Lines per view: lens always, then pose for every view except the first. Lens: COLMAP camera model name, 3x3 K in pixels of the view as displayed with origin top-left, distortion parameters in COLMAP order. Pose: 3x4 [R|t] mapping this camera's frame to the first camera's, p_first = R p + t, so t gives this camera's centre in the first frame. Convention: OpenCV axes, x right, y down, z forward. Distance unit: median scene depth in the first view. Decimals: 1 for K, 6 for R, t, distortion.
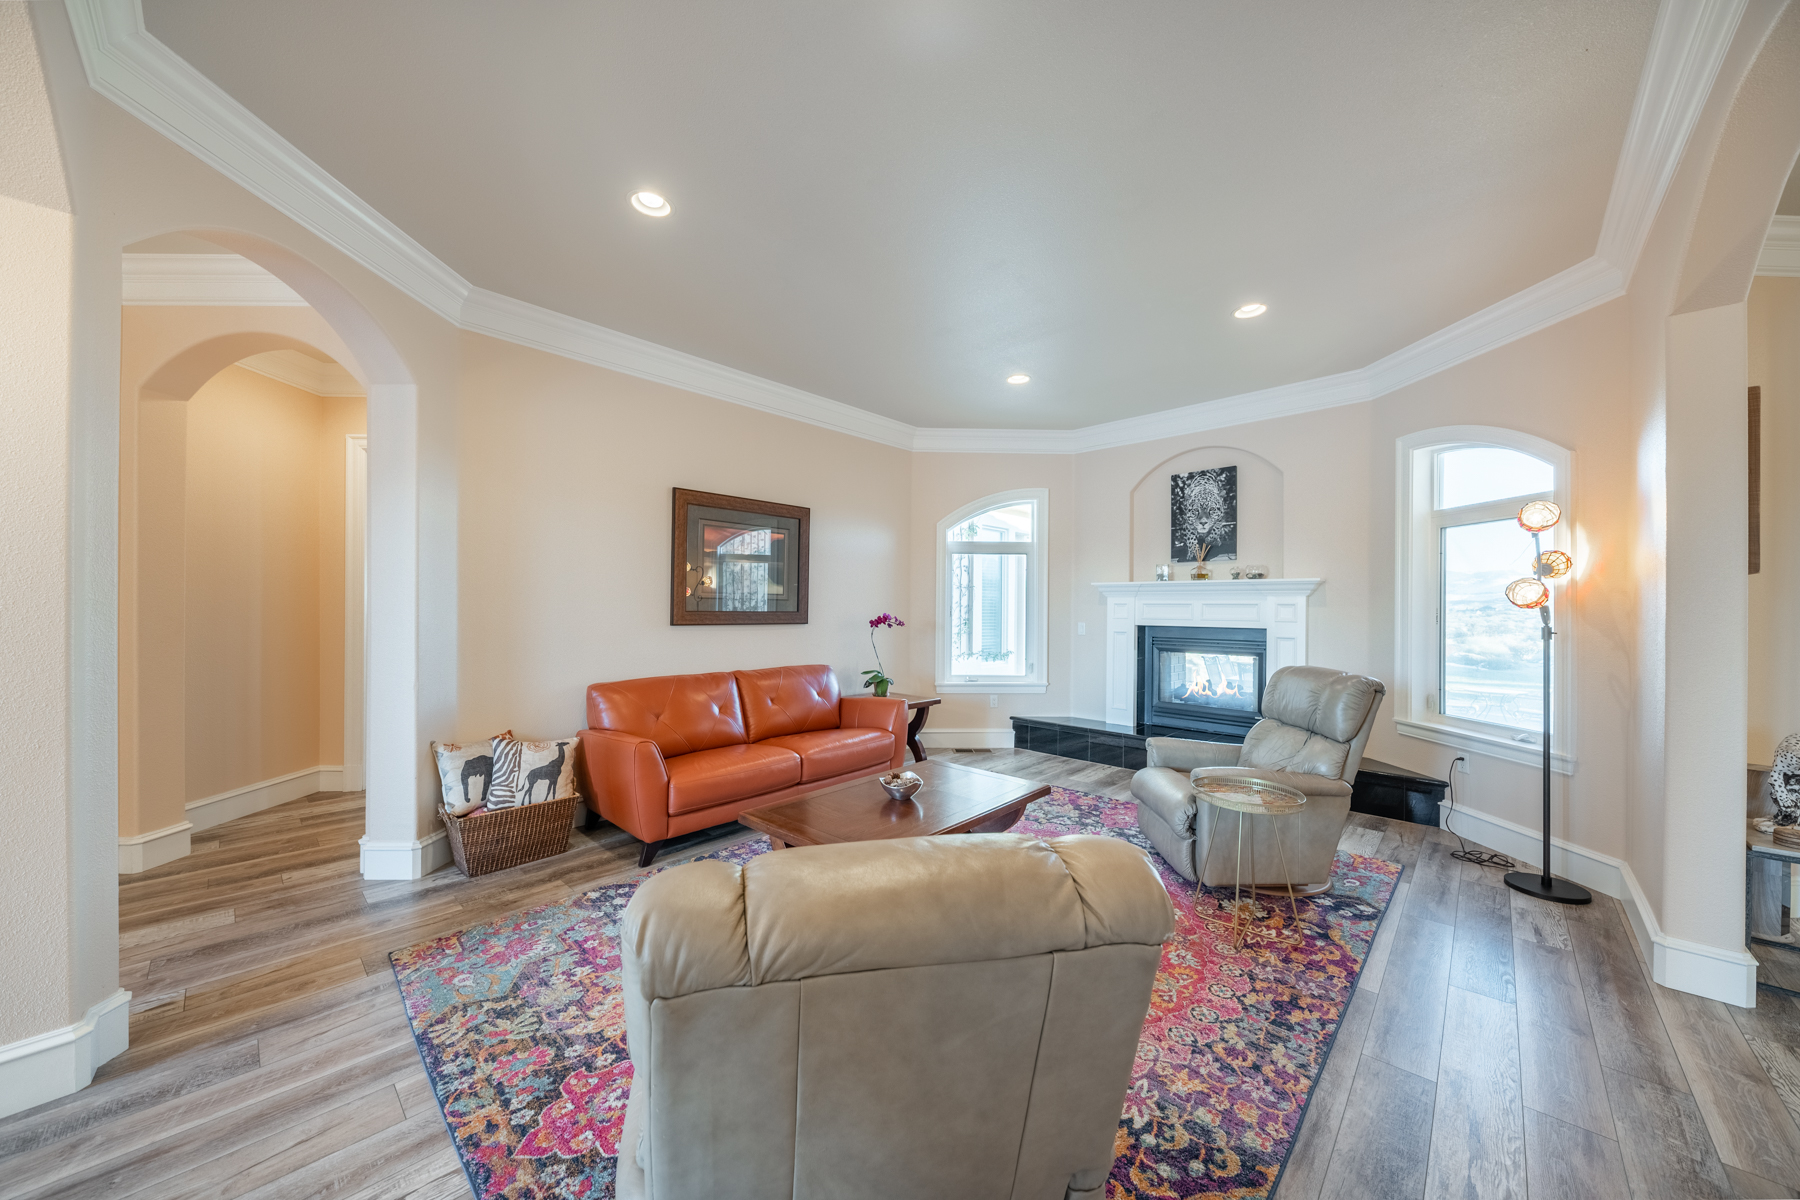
lens RADIAL K [[620.8, 0, 902.4], [0, 620.8, 607.1], [0, 0, 1]] dist [-0.001998, -0.002207]
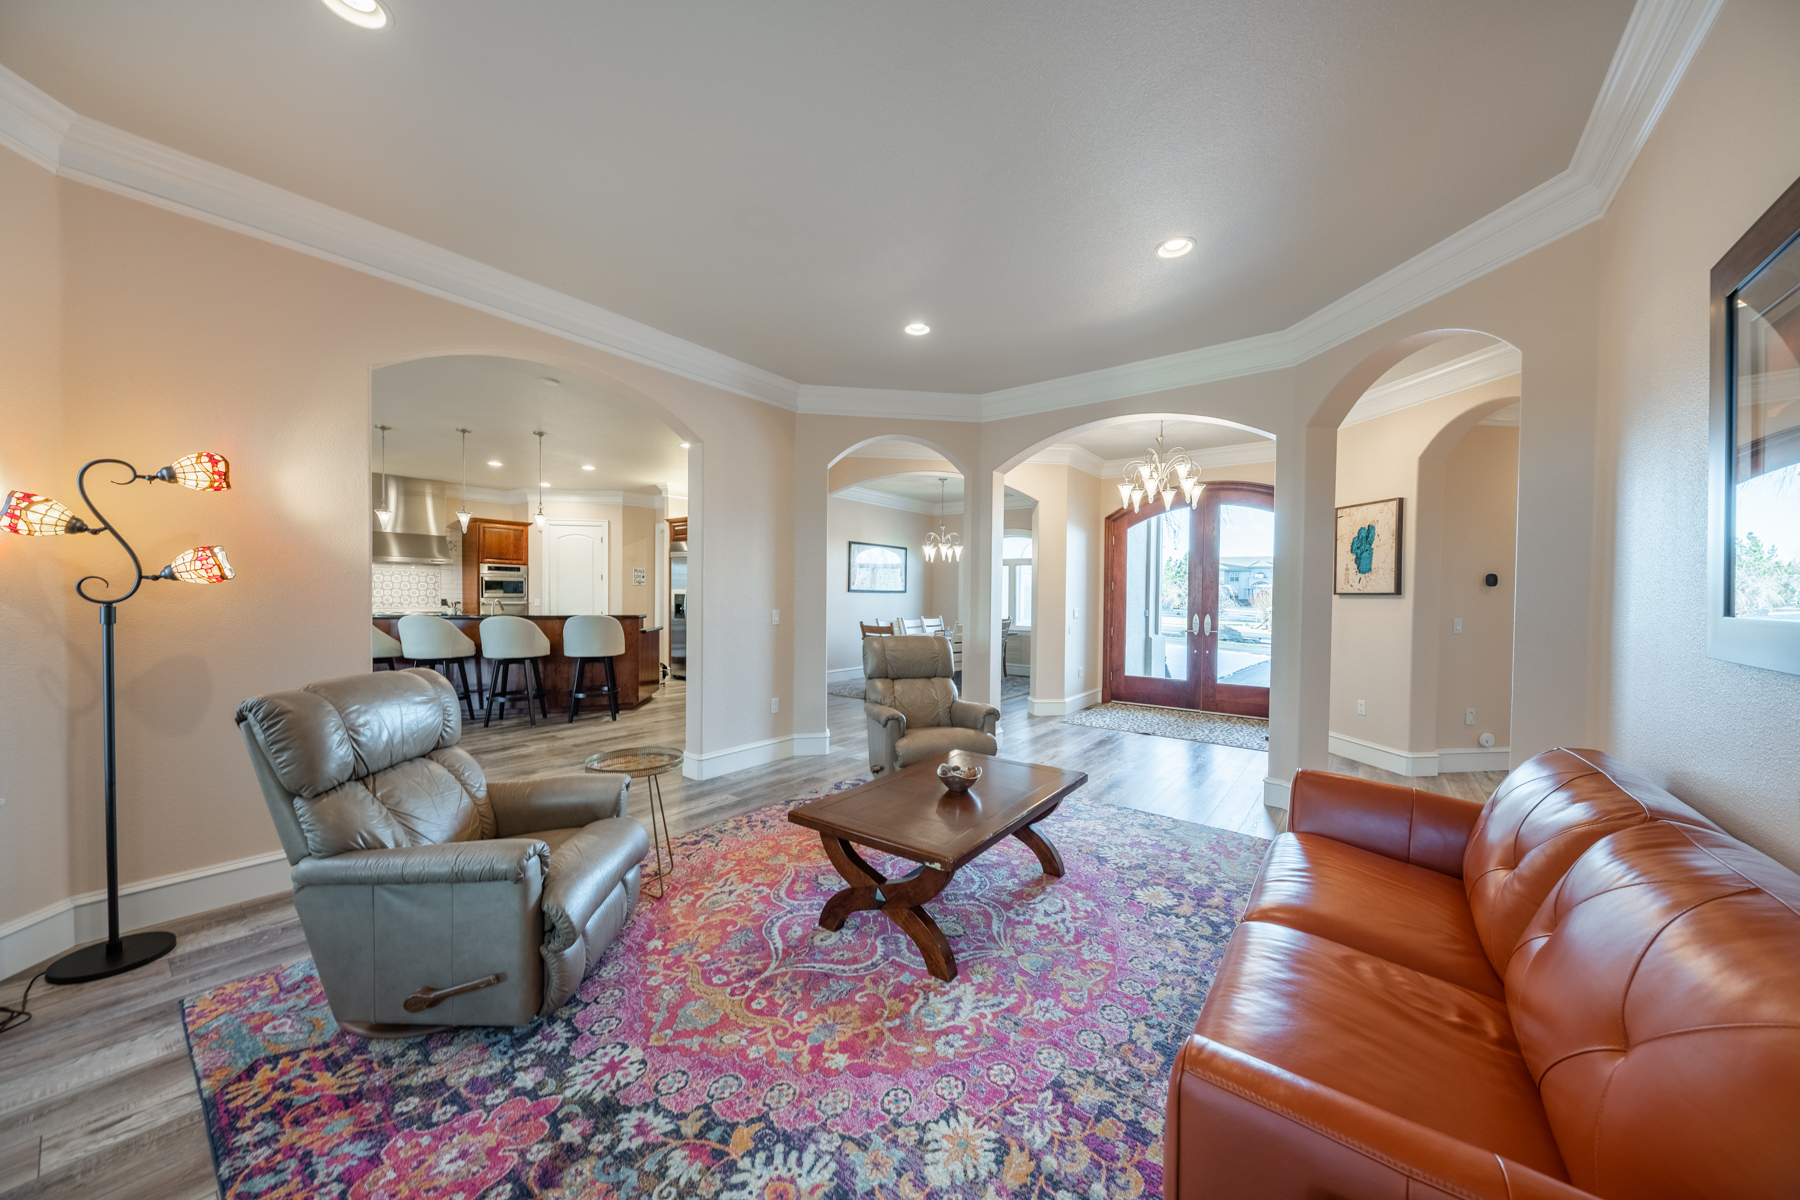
lens RADIAL K [[620.8, 0, 897.3], [0, 620.8, 597.3], [0, 0, 1]] dist [-0.001998, -0.002207]
pose [[-0.995129, -0.013032, -0.097720, 0.105333], [-0.013420, 0.999904, 0.003319, 0.000958], [0.097668, 0.004615, -0.995208, 1.074292]]
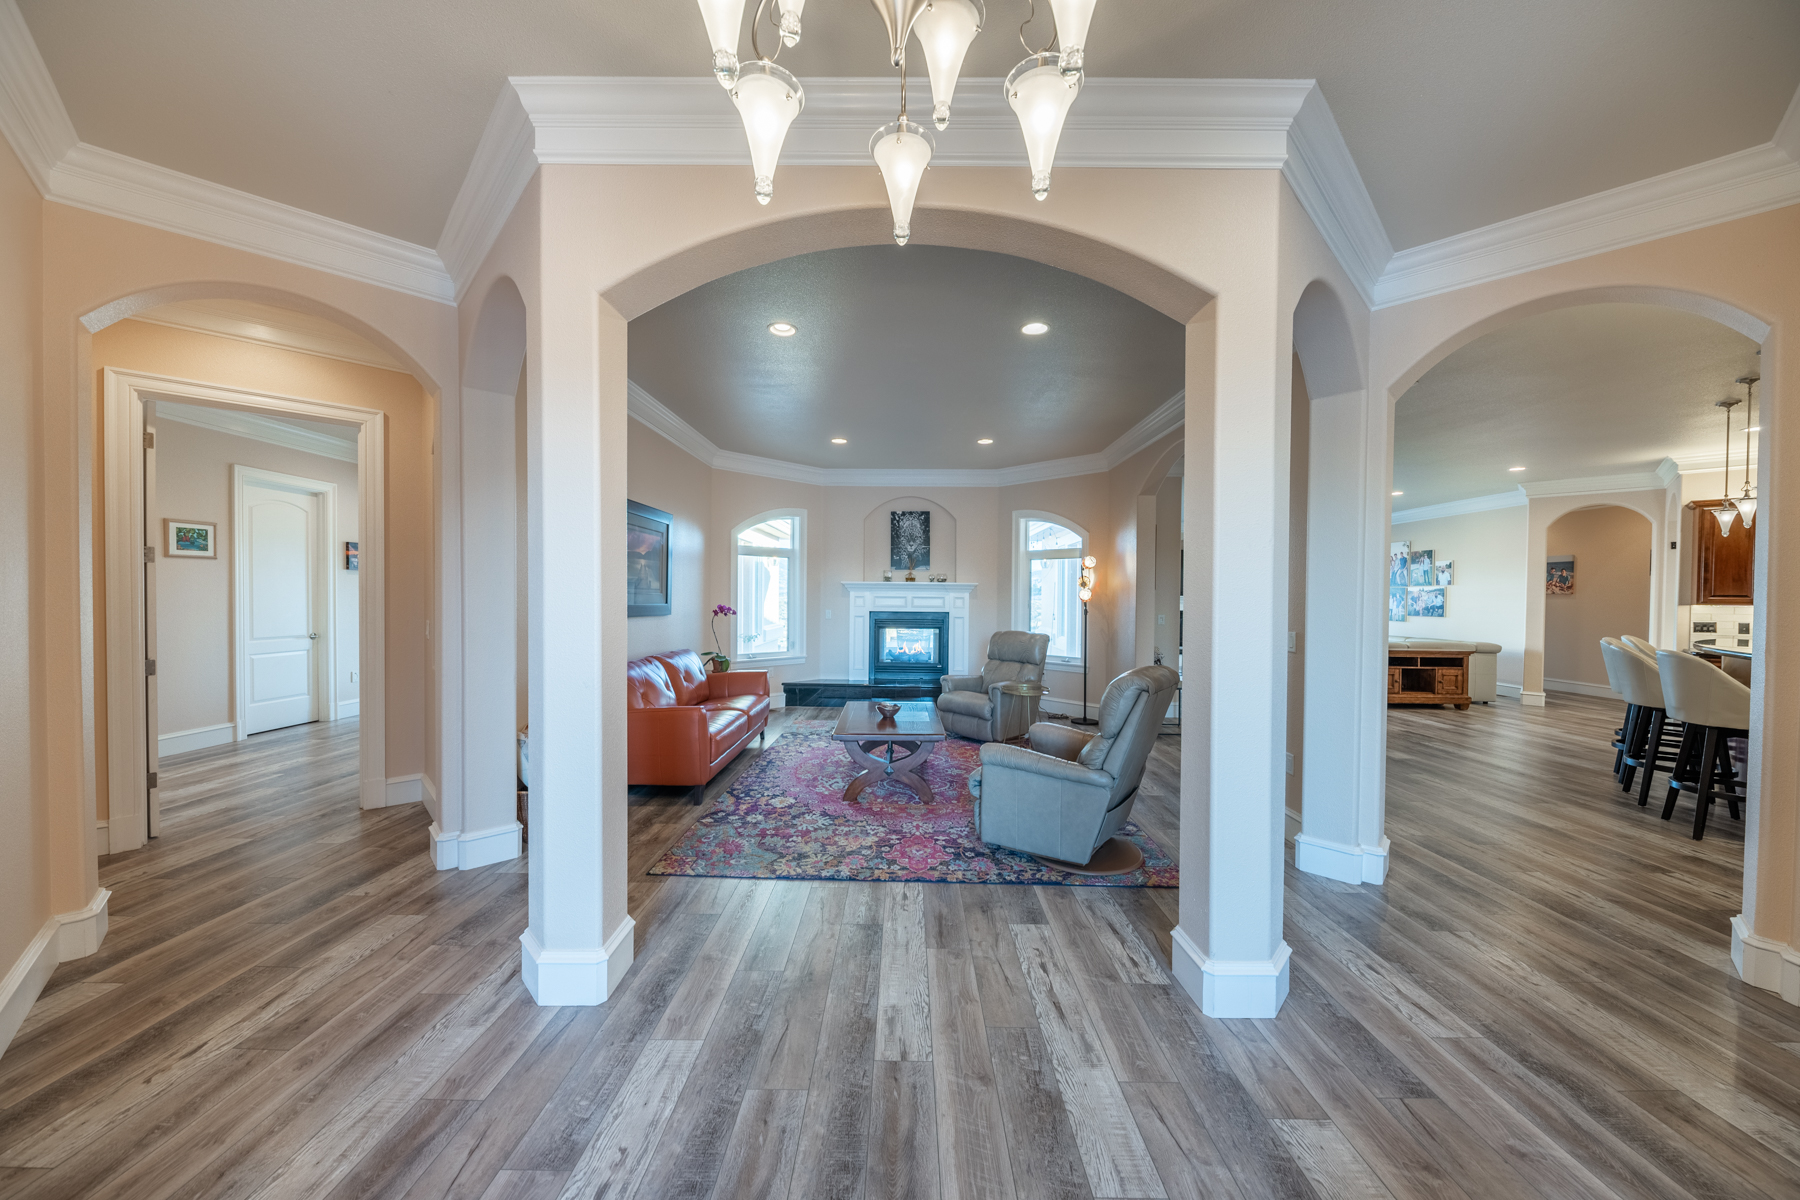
lens RADIAL K [[620.8, 0, 900.6], [0, 620.8, 604.1], [0, 0, 1]] dist [-0.001998, -0.002207]
pose [[0.738489, -0.006160, 0.674238, -0.608459], [-0.008064, 0.999806, 0.017967, -0.015447], [-0.674218, -0.018706, 0.738296, -0.143356]]
